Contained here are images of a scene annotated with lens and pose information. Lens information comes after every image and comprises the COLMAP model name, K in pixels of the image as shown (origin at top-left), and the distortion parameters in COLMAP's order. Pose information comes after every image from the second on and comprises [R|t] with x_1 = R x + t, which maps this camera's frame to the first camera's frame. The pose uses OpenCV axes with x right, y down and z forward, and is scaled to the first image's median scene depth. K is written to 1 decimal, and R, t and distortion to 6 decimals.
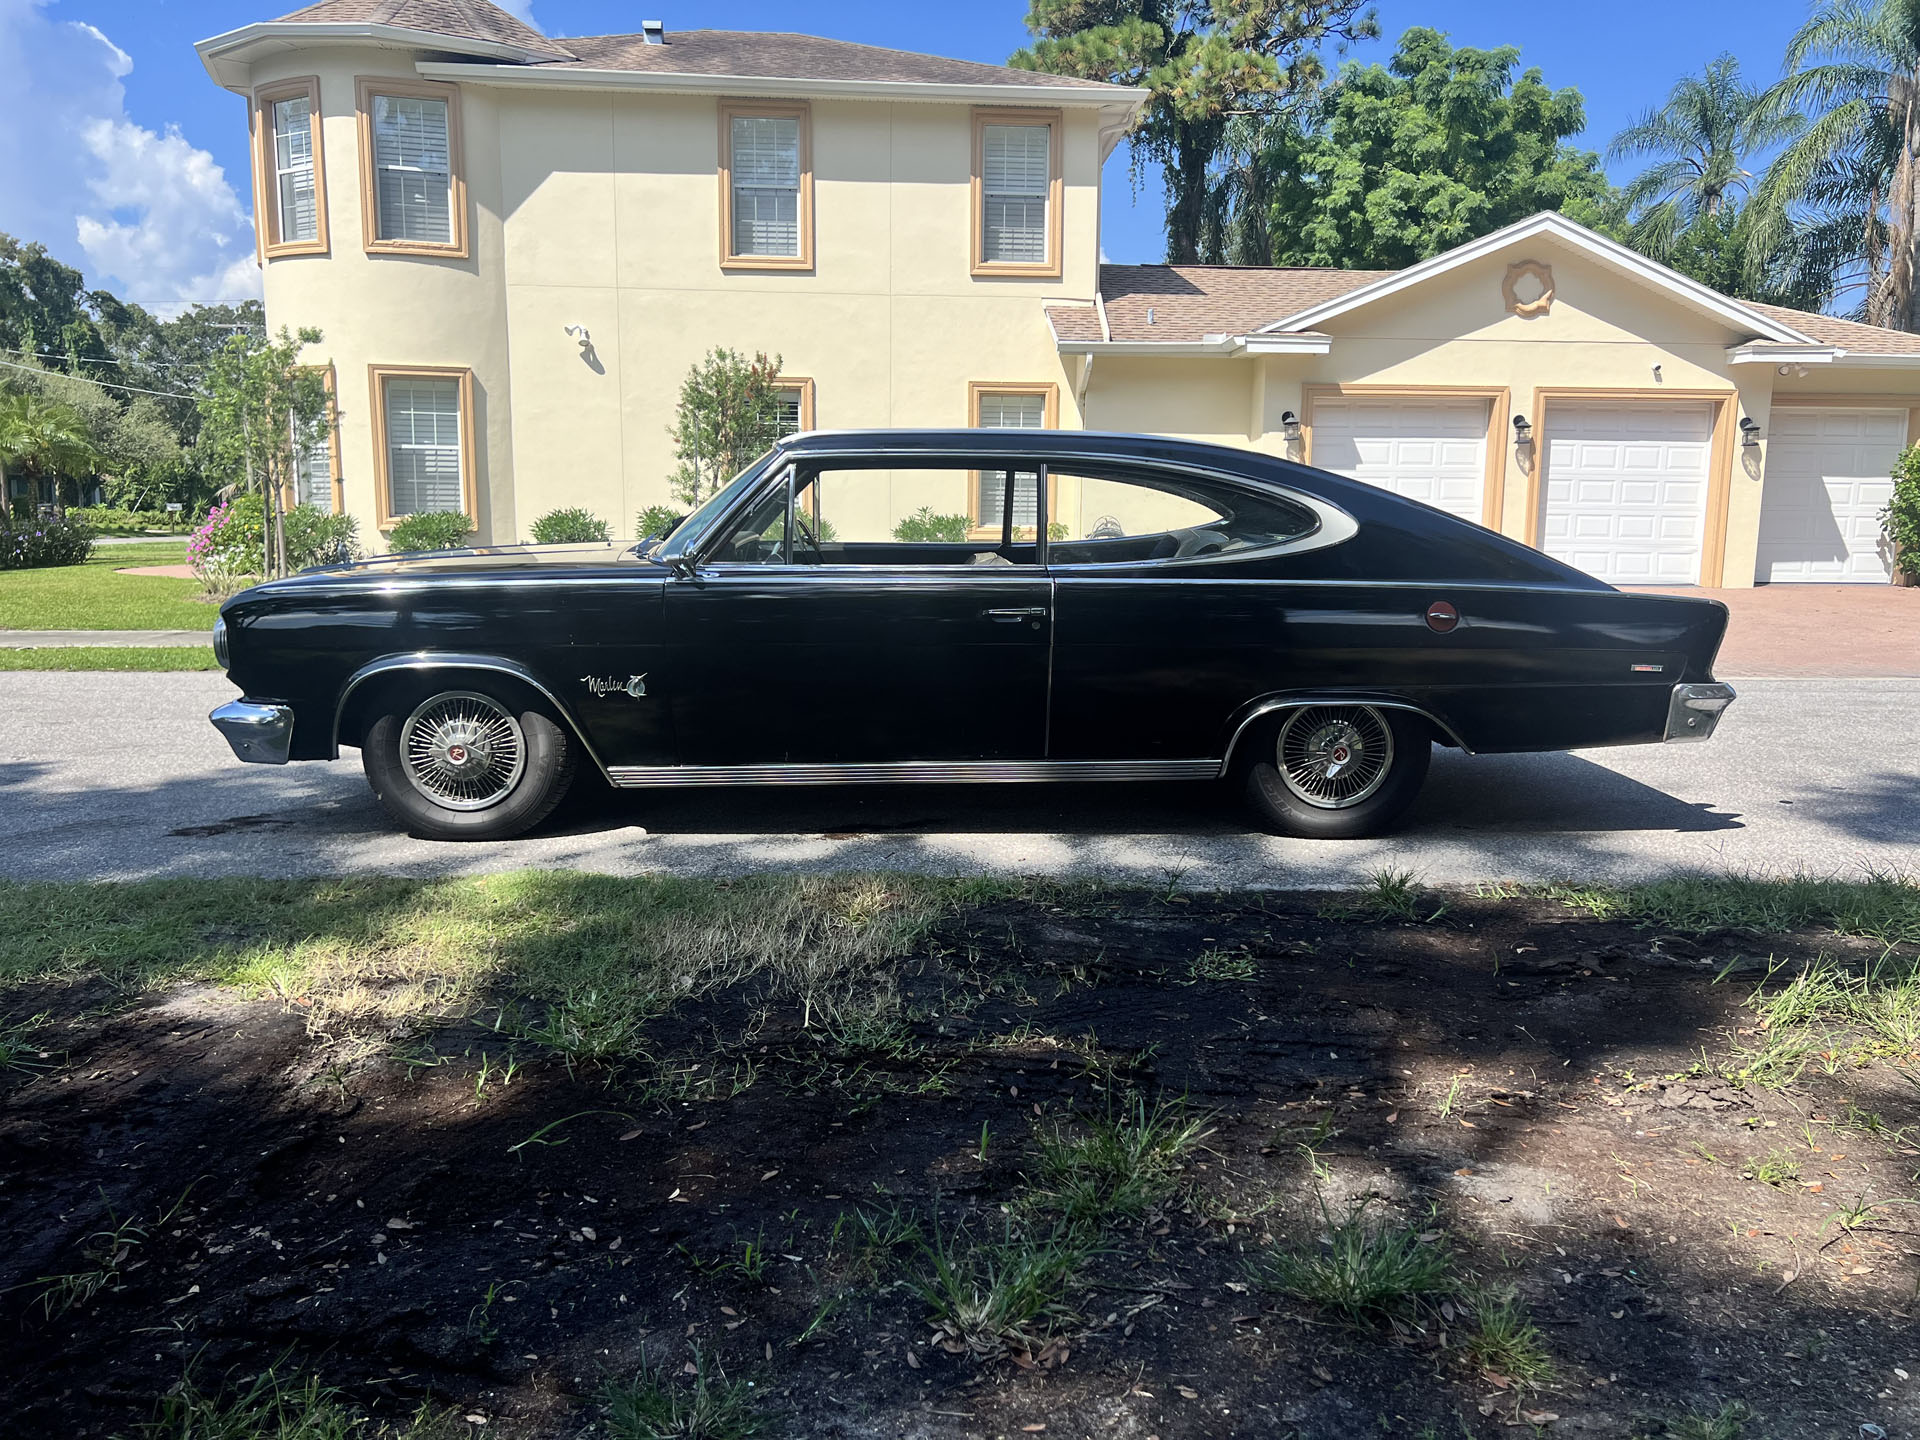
lens RADIAL K [[1444.4, 0, 970.0], [0, 1444.4, 722.4], [0, 0, 1]] dist [0.039433, -0.046512]
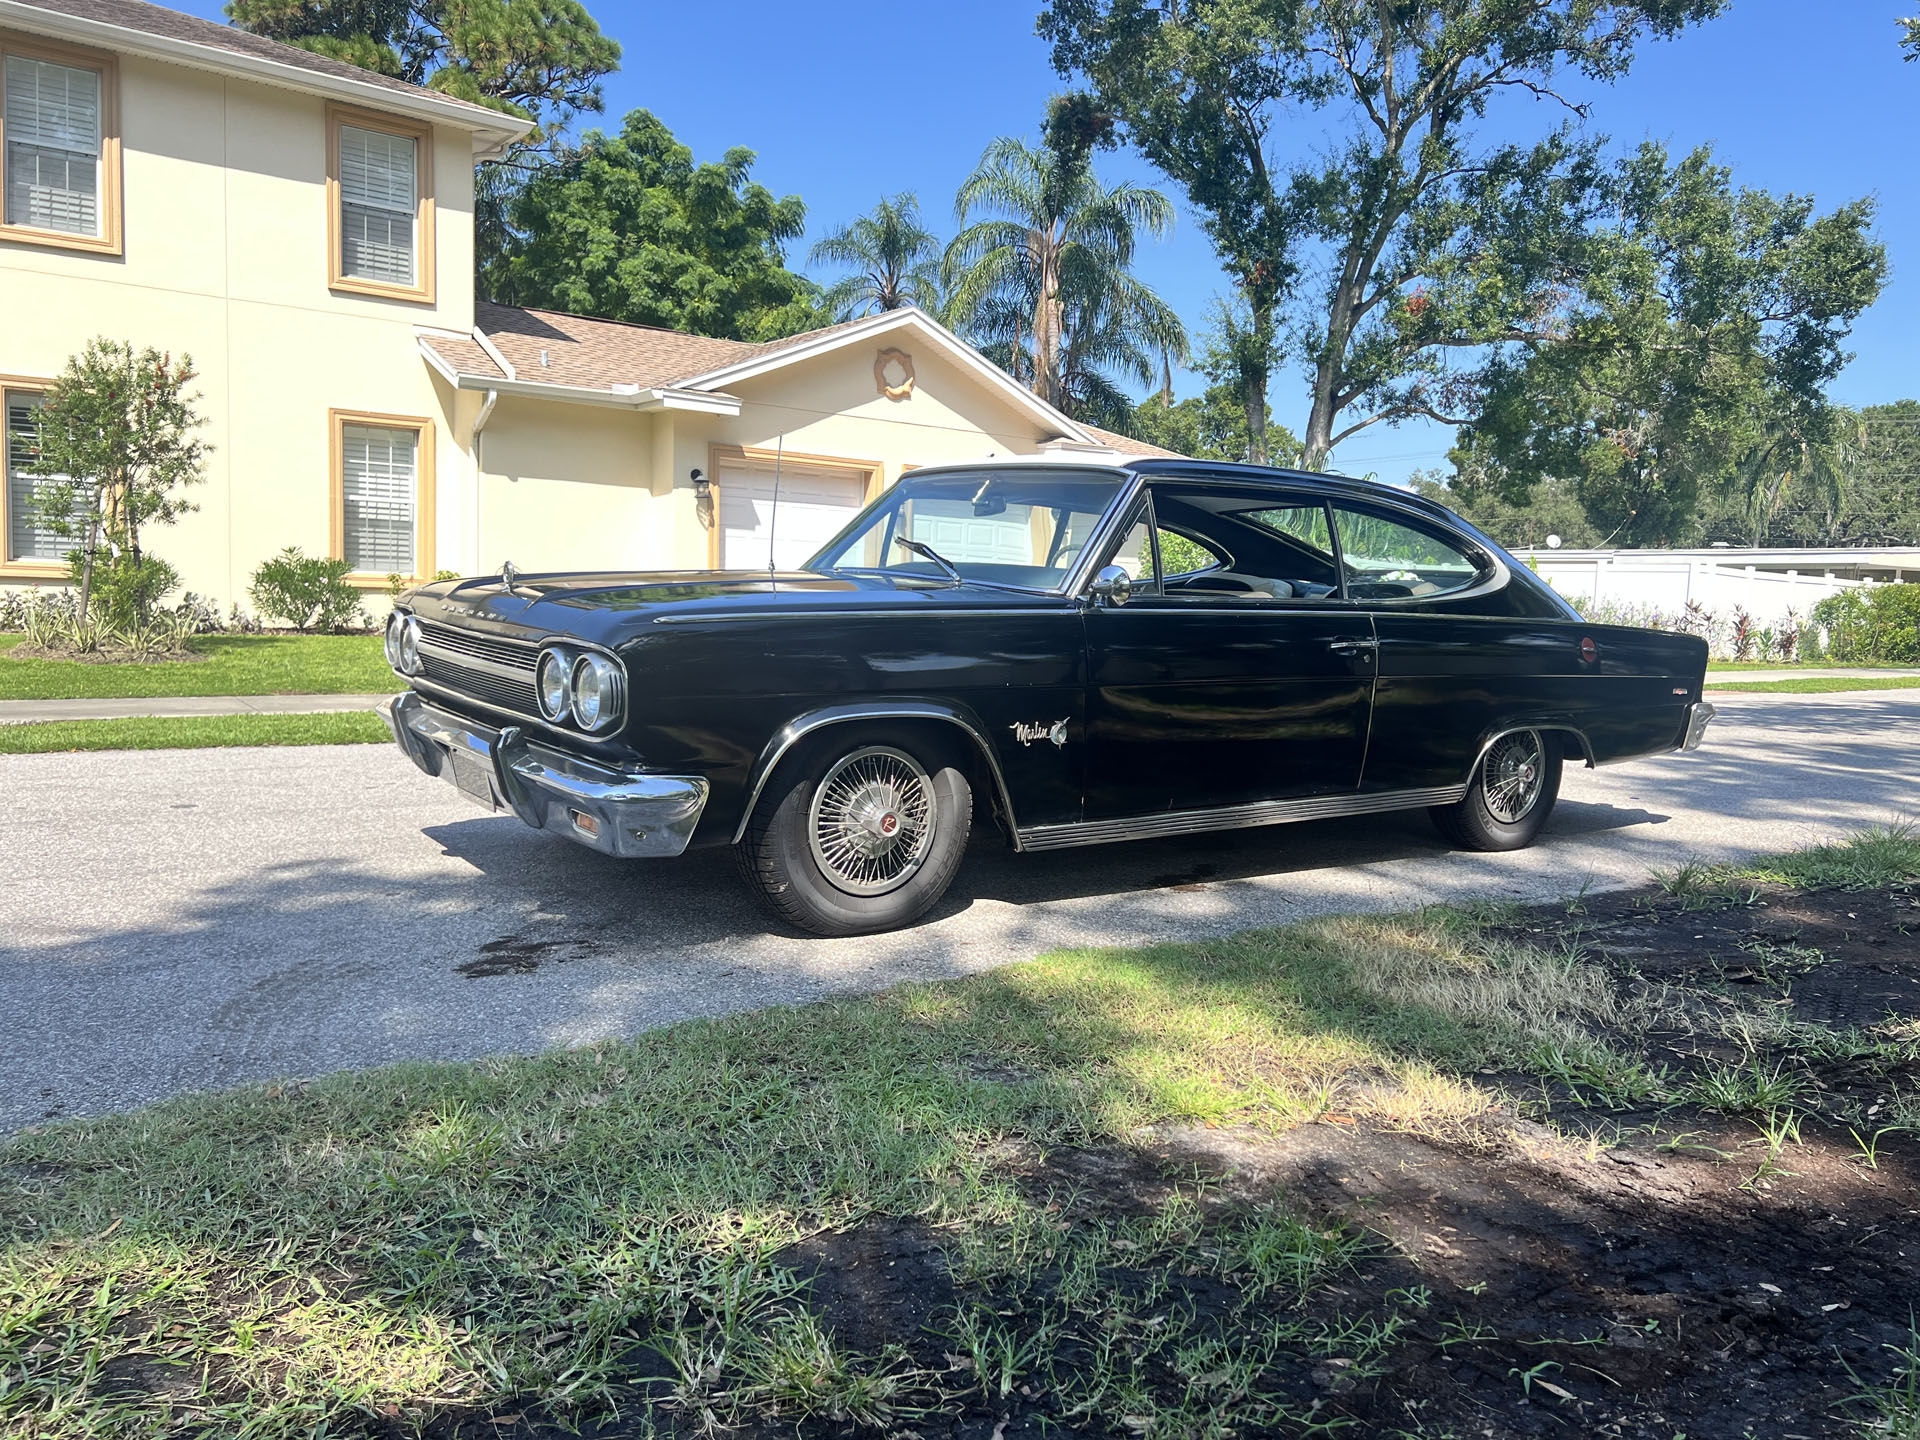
lens RADIAL K [[1444.4, 0, 965.2], [0, 1444.4, 719.5], [0, 0, 1]] dist [0.039433, -0.046512]
pose [[0.834639, -0.026717, 0.550150, -0.172473], [0.051721, 0.998211, -0.029990, -0.002296], [-0.548364, 0.053485, 0.834527, 0.070214]]
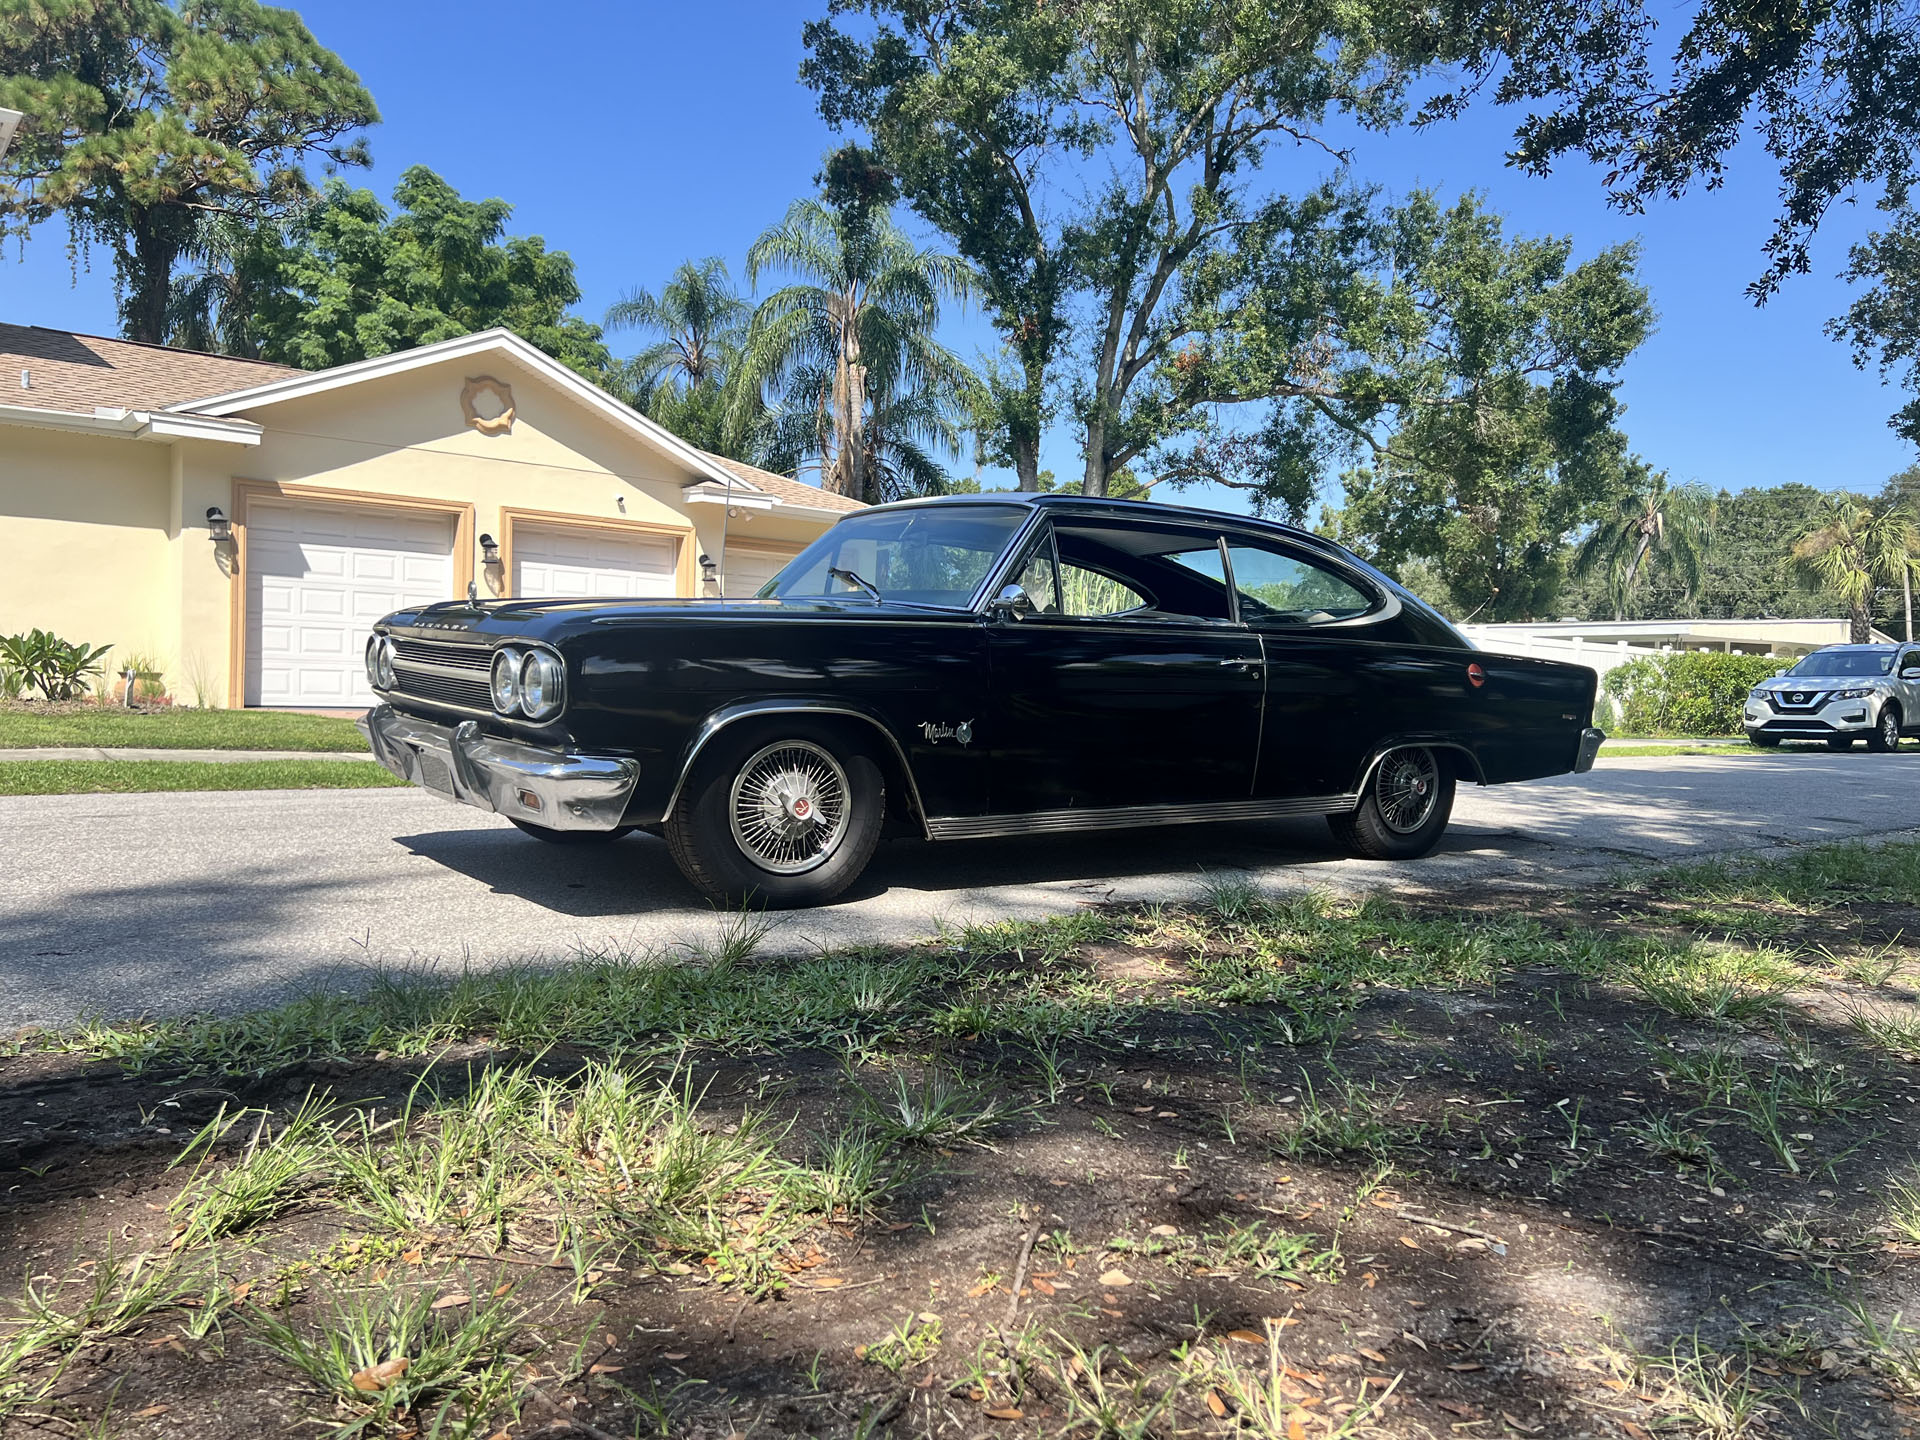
lens RADIAL K [[1444.4, 0, 957.8], [0, 1444.4, 739.1], [0, 0, 1]] dist [0.039433, -0.046512]
pose [[0.814295, -0.006664, 0.580413, 0.073990], [0.062447, 0.995136, -0.076185, 0.014978], [-0.577083, 0.098282, 0.810750, 0.057384]]
